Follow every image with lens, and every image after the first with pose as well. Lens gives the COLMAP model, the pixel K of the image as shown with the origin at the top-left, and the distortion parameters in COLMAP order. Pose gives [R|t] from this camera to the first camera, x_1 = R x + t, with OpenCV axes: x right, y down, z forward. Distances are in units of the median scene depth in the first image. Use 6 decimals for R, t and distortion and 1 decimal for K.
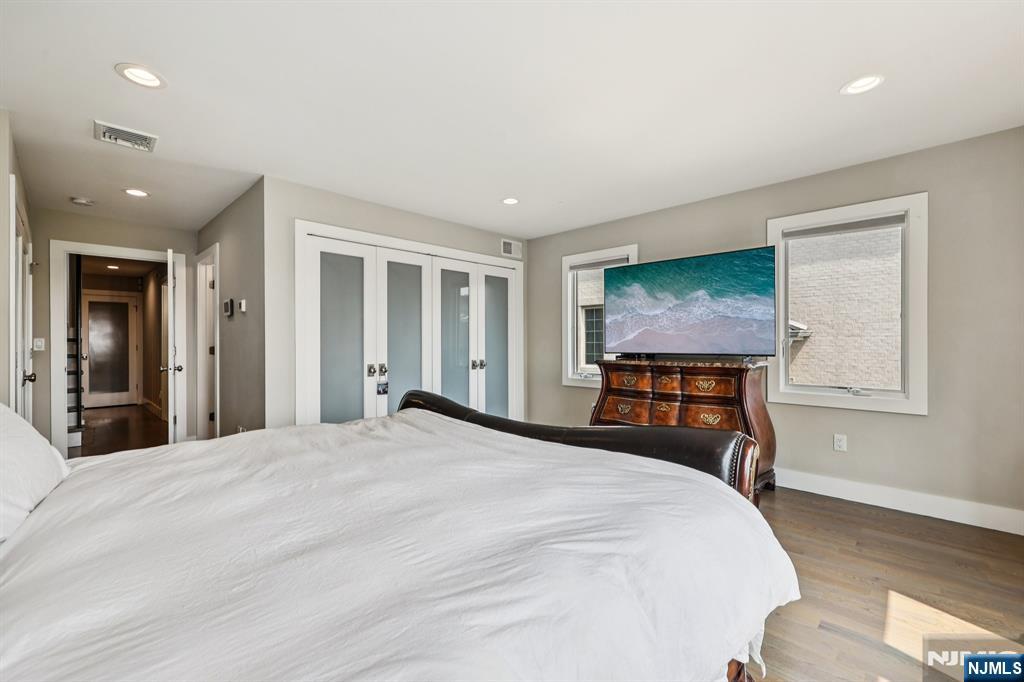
lens RADIAL K [[432.8, 0, 514.7], [0, 432.8, 342.0], [0, 0, 1]] dist [0.006622, -0.000634]
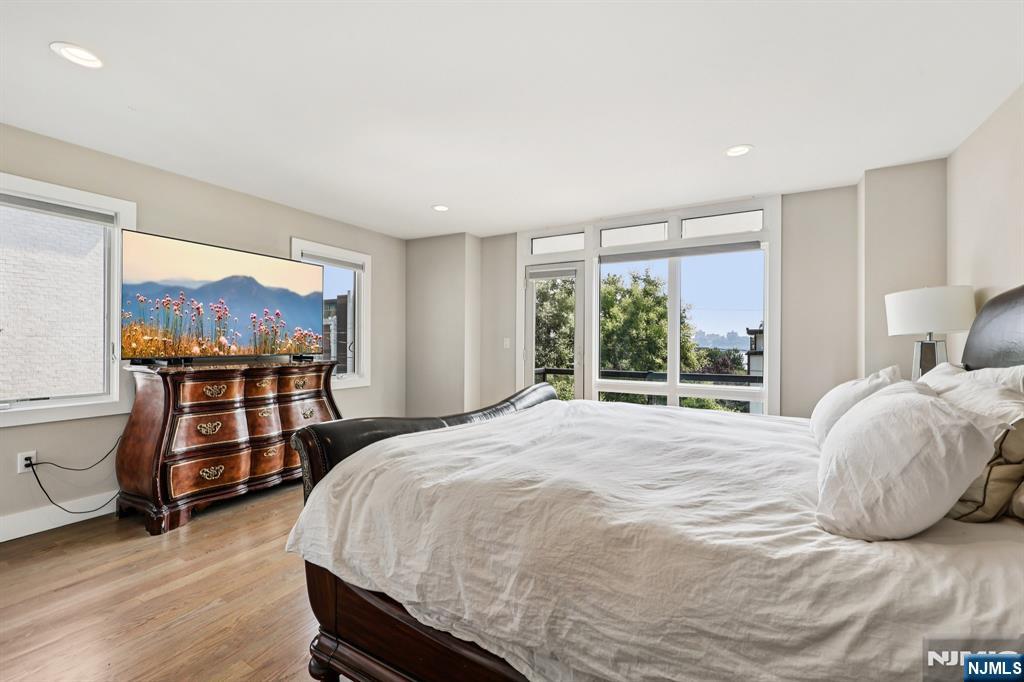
lens RADIAL K [[432.8, 0, 514.5], [0, 432.8, 341.4], [0, 0, 1]] dist [0.006622, -0.000634]
pose [[-0.242605, 0.004707, 0.970114, -0.397718], [-0.000339, 0.999988, -0.004937, 0.001182], [-0.970125, -0.001527, -0.242600, 0.408751]]
